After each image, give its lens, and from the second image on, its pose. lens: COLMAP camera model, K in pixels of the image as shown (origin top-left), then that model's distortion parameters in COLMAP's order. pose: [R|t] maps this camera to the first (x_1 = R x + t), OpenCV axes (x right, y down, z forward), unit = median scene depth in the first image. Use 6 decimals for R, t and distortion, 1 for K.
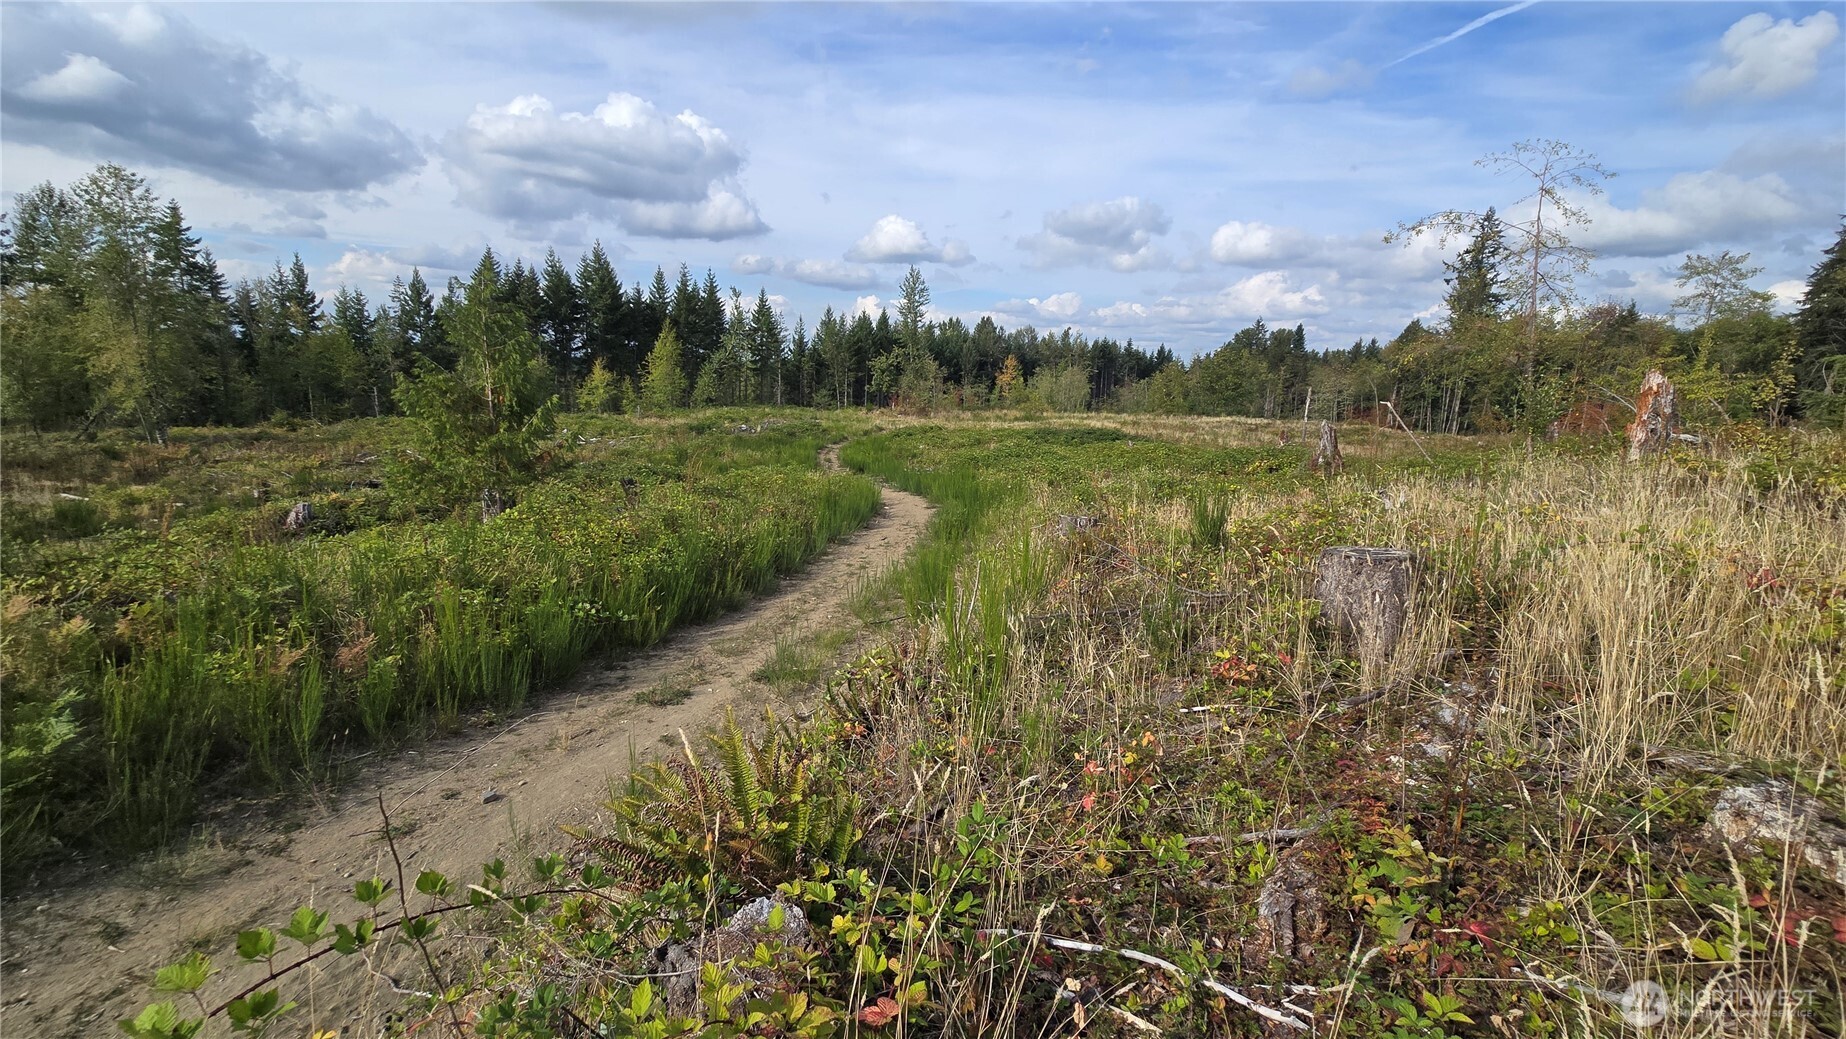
lens RADIAL K [[720.8, 0, 923.0], [0, 720.8, 519.5], [0, 0, 1]] dist [0.001627, 0.000105]
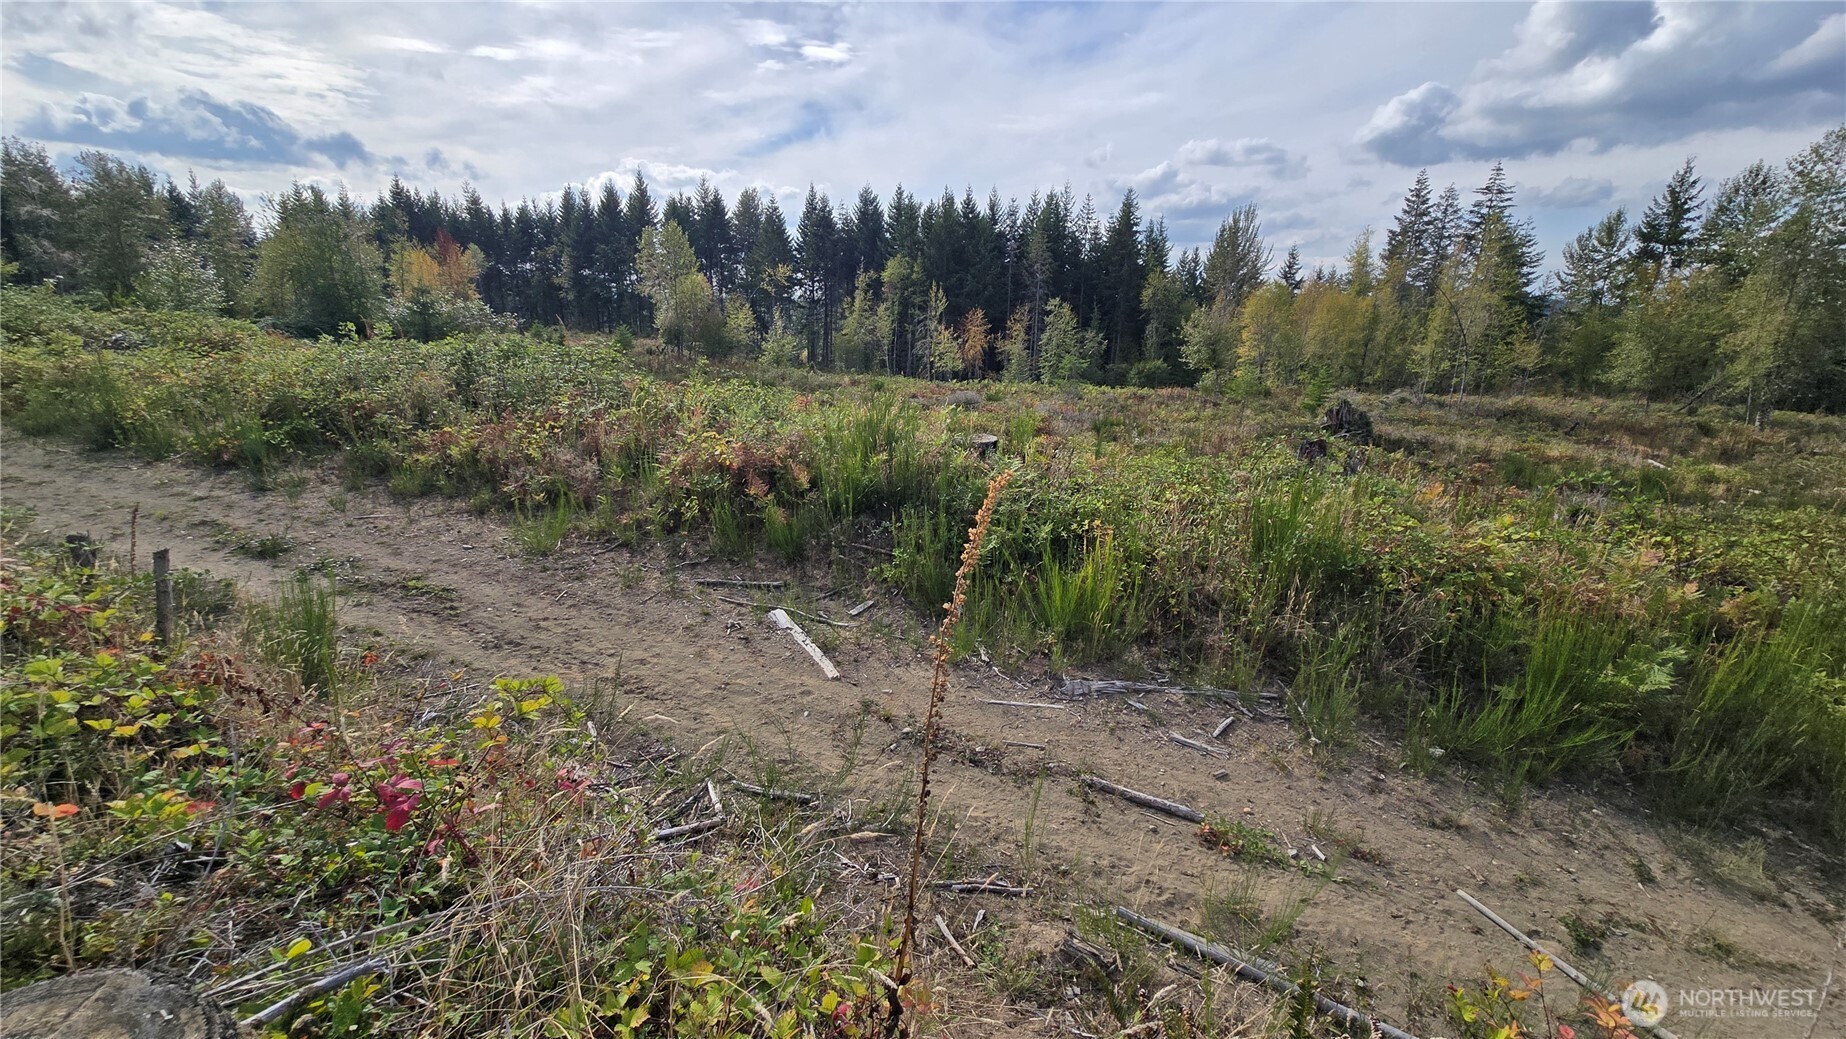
lens RADIAL K [[720.8, 0, 923.0], [0, 720.8, 519.5], [0, 0, 1]] dist [0.001627, 0.000105]
pose [[0.001087, 0.261493, -0.965205, -0.087148], [-0.228532, 0.939727, 0.254334, 0.018113], [0.973536, 0.220304, 0.060781, -0.094399]]
